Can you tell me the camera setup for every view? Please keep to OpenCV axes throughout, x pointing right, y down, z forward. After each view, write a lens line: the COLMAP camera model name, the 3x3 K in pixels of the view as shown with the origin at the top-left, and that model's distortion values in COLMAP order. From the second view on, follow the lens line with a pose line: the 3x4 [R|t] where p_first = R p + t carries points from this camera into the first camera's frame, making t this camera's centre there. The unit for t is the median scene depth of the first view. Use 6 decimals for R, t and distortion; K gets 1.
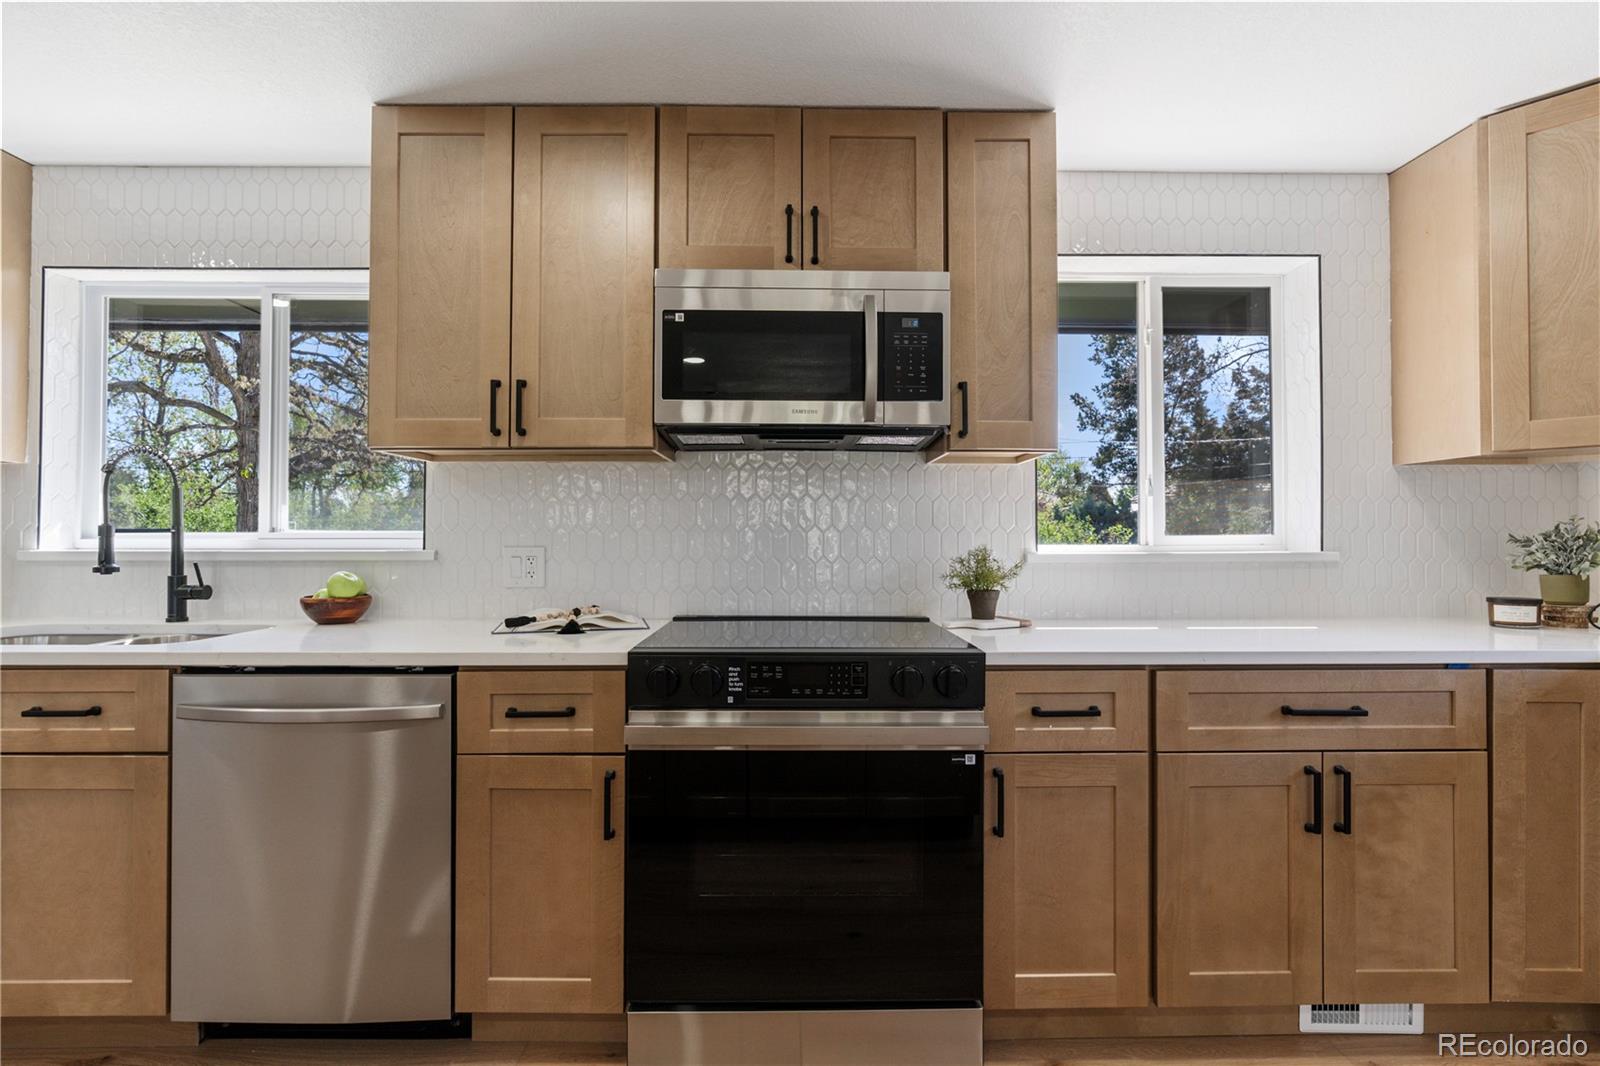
lens RADIAL K [[726.2, 0, 795.0], [0, 726.2, 525.3], [0, 0, 1]] dist [-0.014511, 0.005359]
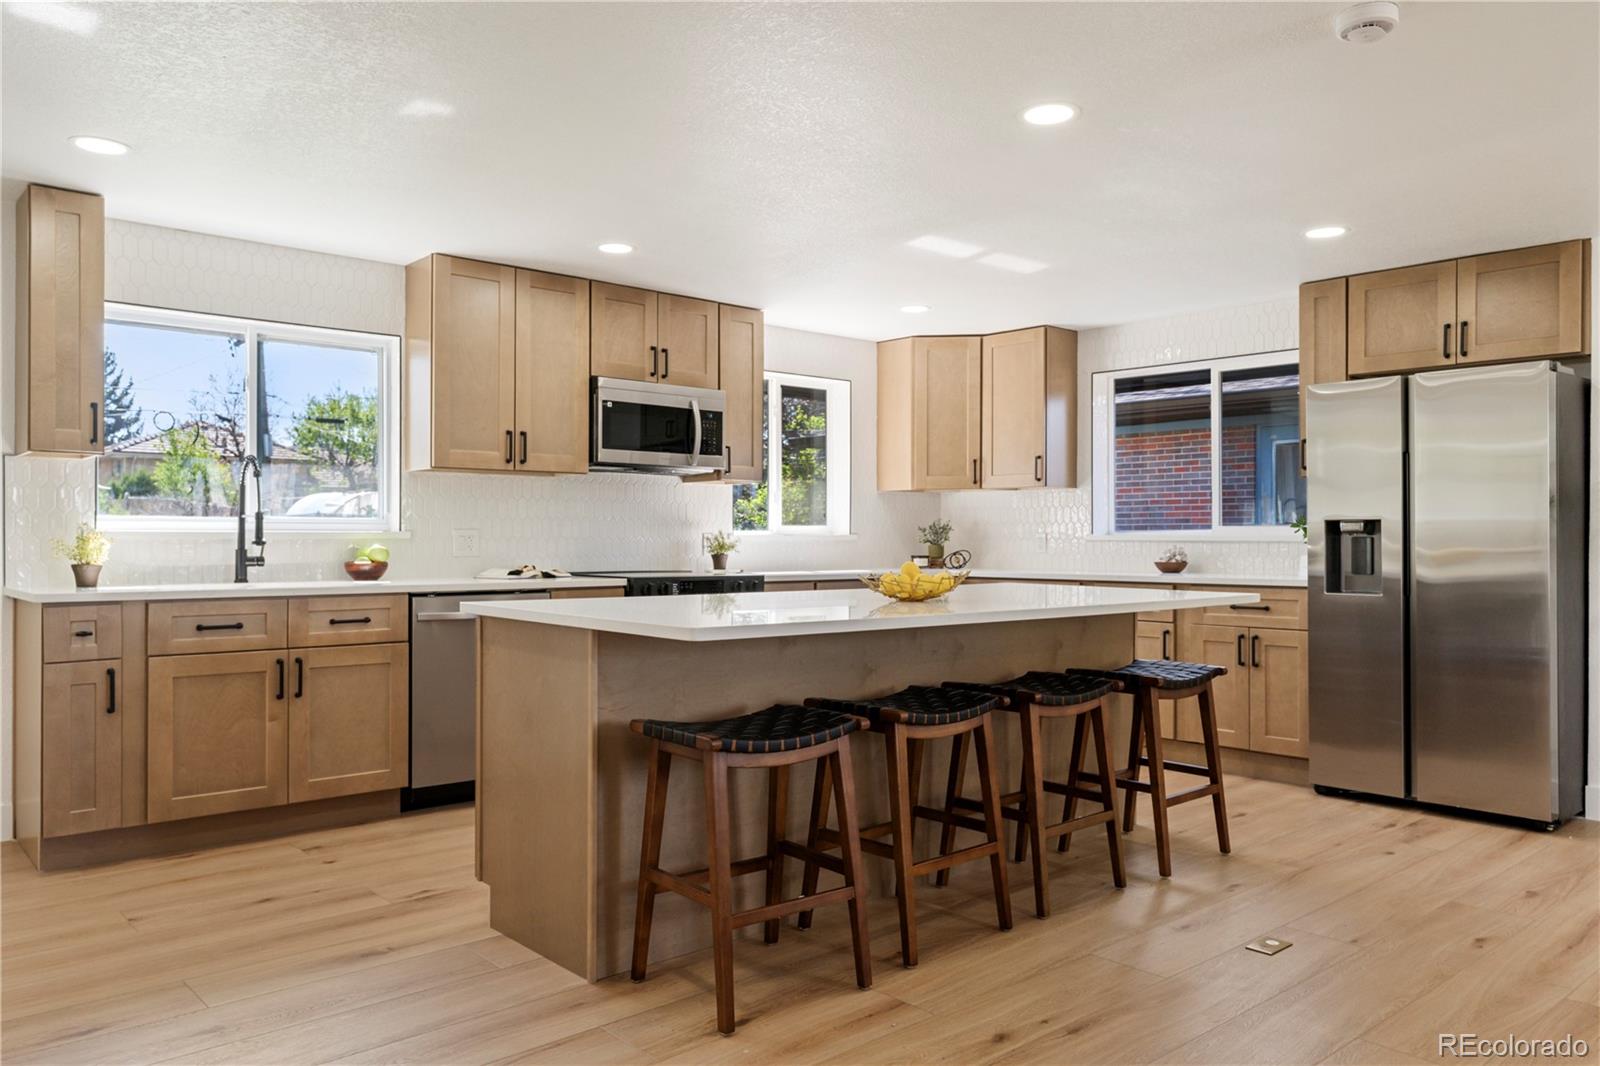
lens RADIAL K [[1139.1, 0, 797.4], [0, 1139.1, 540.8], [0, 0, 1]] dist [0.001803, -0.003300]
pose [[0.758598, -0.000468, 0.651558, -1.621826], [-0.012534, 0.999804, 0.015311, 0.008950], [-0.651438, -0.019781, 0.758444, -1.455157]]
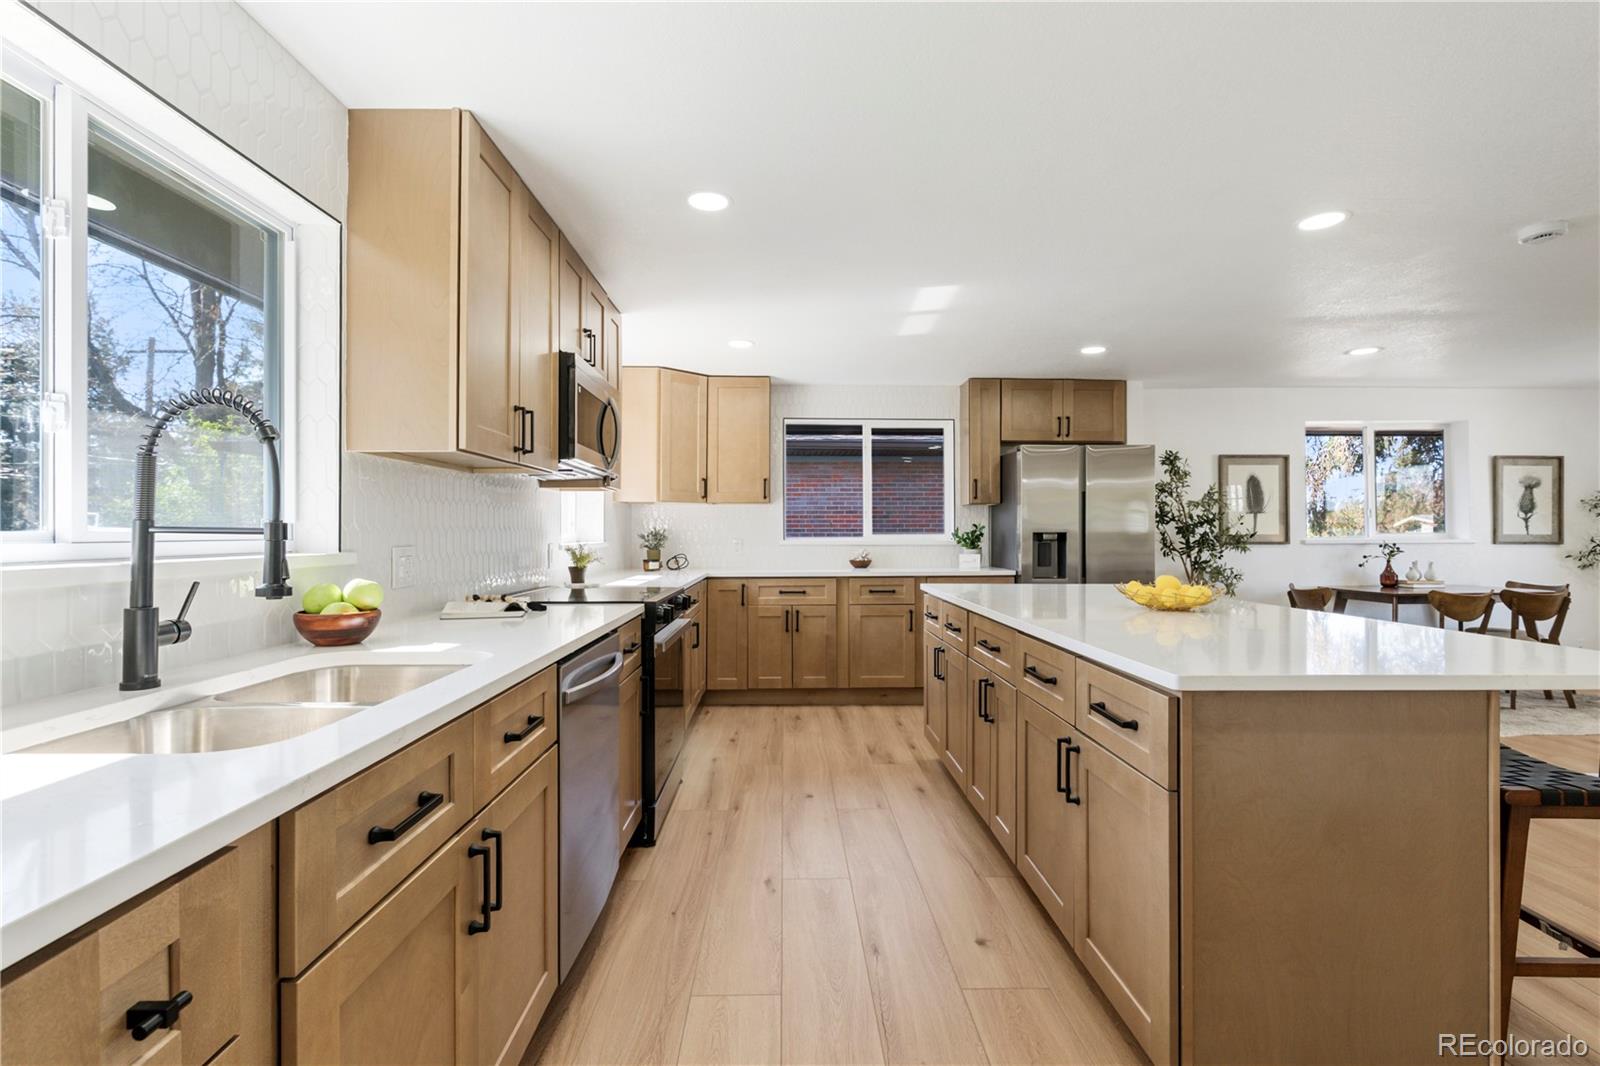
lens RADIAL K [[726.2, 0, 802.2], [0, 726.2, 525.7], [0, 0, 1]] dist [-0.014511, 0.005359]
pose [[-0.009450, 0.009523, 0.999910, -1.594076], [-0.016605, 0.999815, -0.009679, 0.001534], [-0.999817, -0.016695, -0.009290, 0.533005]]
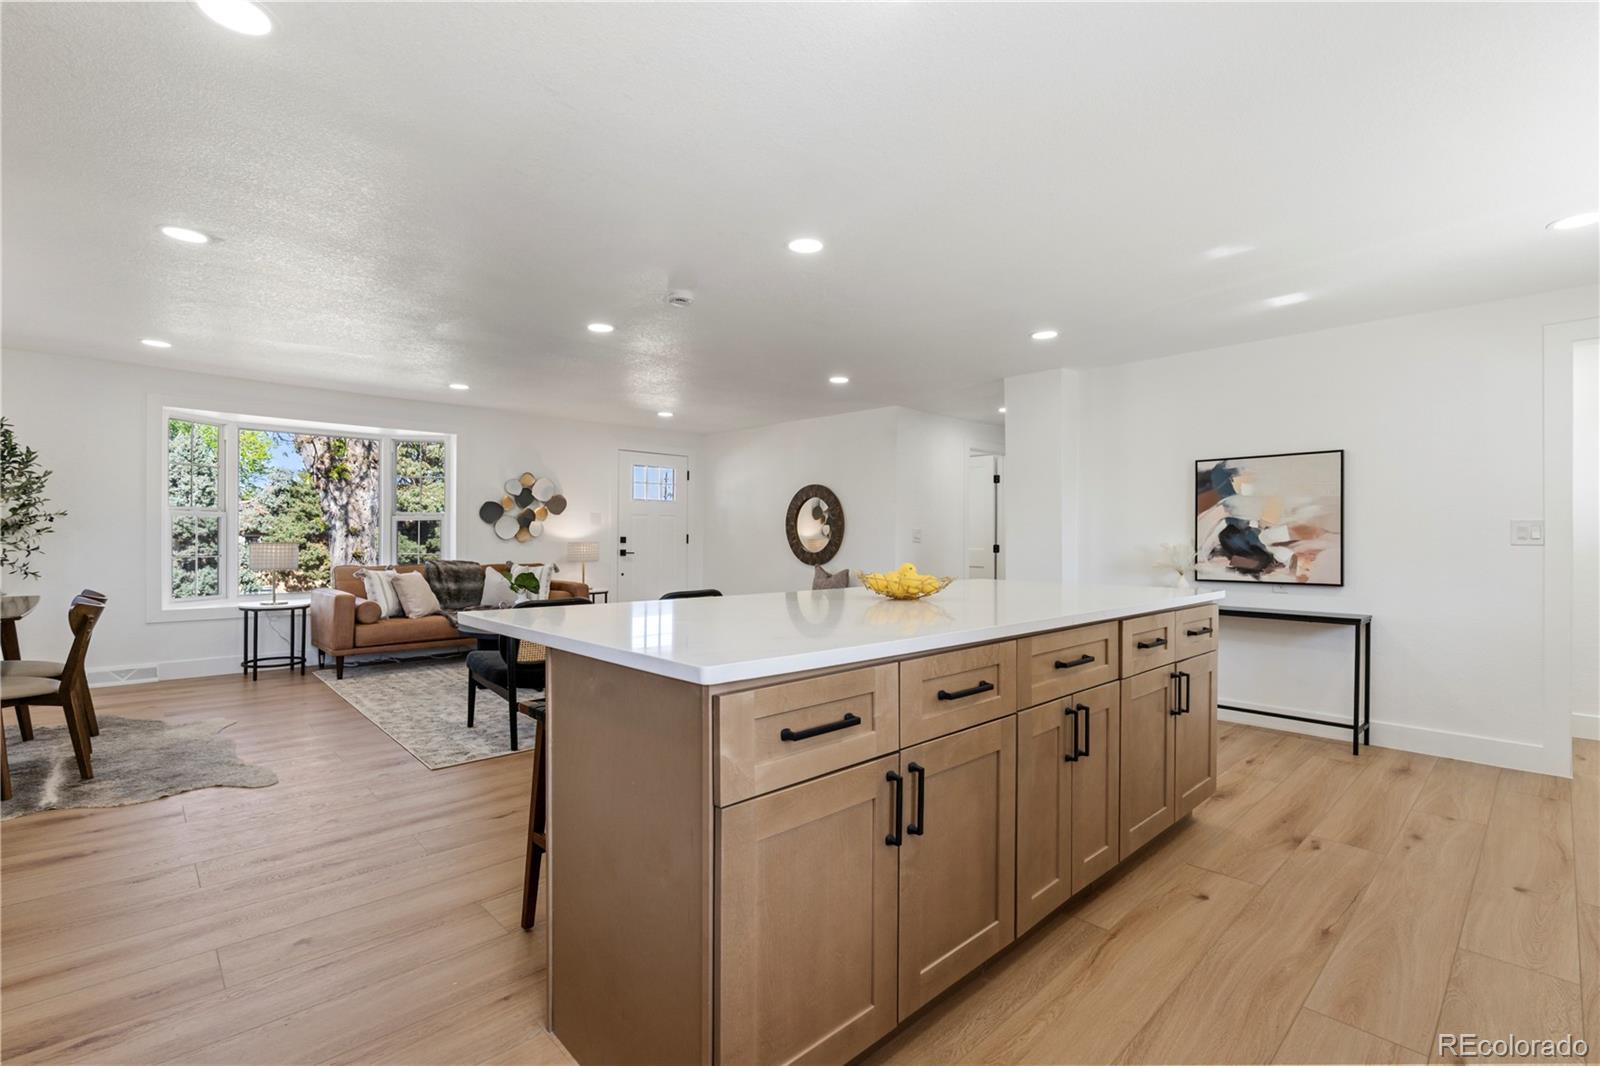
lens RADIAL K [[726.2, 0, 798.7], [0, 726.2, 537.2], [0, 0, 1]] dist [-0.014511, 0.005359]
pose [[-0.738444, -0.006074, -0.674288, 0.760170], [0.003323, 0.999914, -0.012647, 0.039648], [0.674307, -0.011580, -0.738360, 0.671984]]
